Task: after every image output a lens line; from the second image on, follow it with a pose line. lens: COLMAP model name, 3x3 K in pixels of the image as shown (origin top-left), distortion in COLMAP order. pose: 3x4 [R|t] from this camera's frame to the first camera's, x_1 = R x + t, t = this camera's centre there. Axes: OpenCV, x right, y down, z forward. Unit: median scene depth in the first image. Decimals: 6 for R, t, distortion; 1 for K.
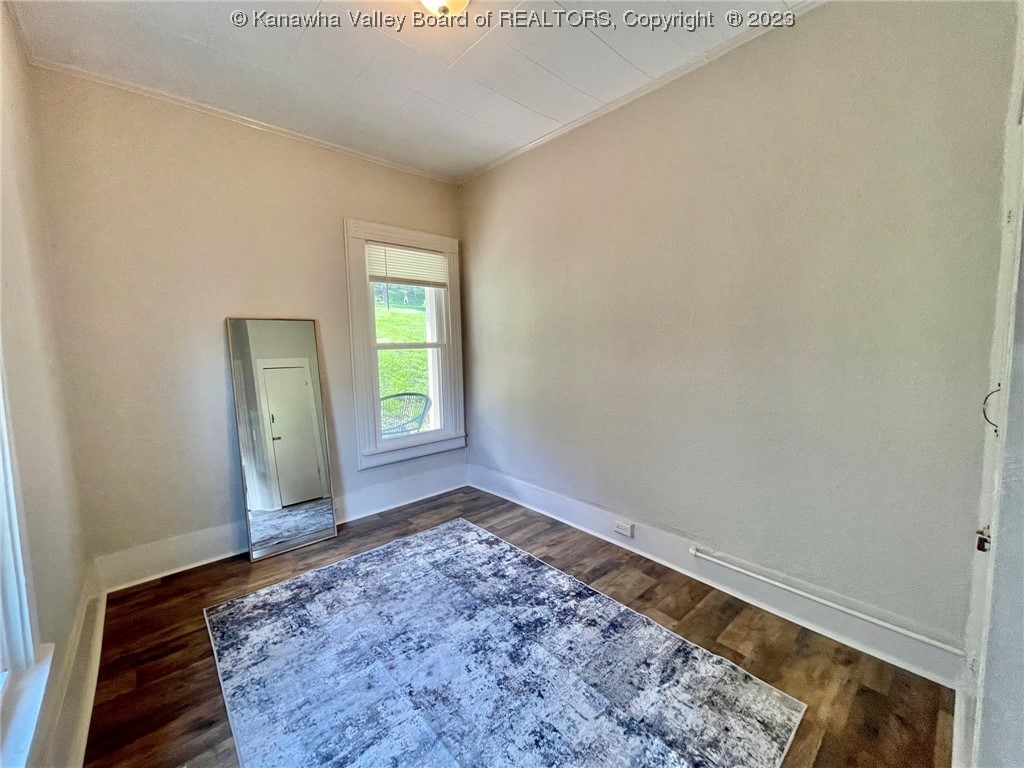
lens RADIAL K [[412.8, 0, 517.5], [0, 412.8, 382.7], [0, 0, 1]] dist [-0.002947, -0.000622]
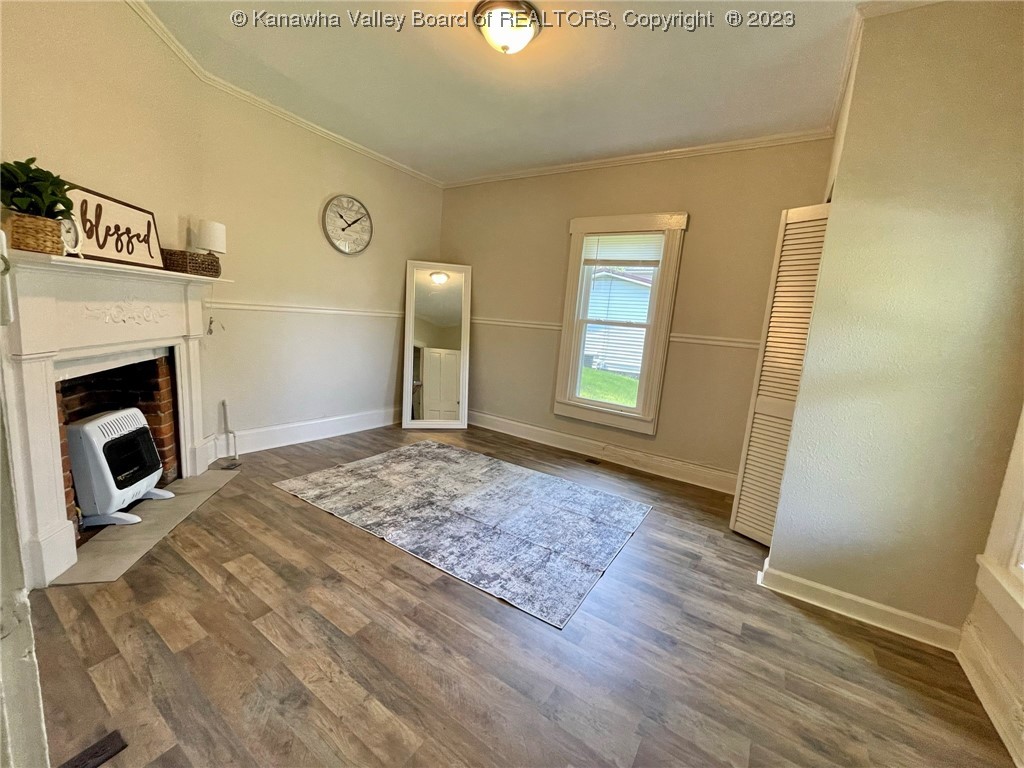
lens RADIAL K [[412.8, 0, 507.9], [0, 412.8, 385.3], [0, 0, 1]] dist [-0.002947, -0.000622]
pose [[-0.961989, -0.030415, -0.271390, 0.138908], [-0.101078, 0.962856, 0.250381, -0.179885], [0.253694, 0.268295, -0.929332, 2.172583]]
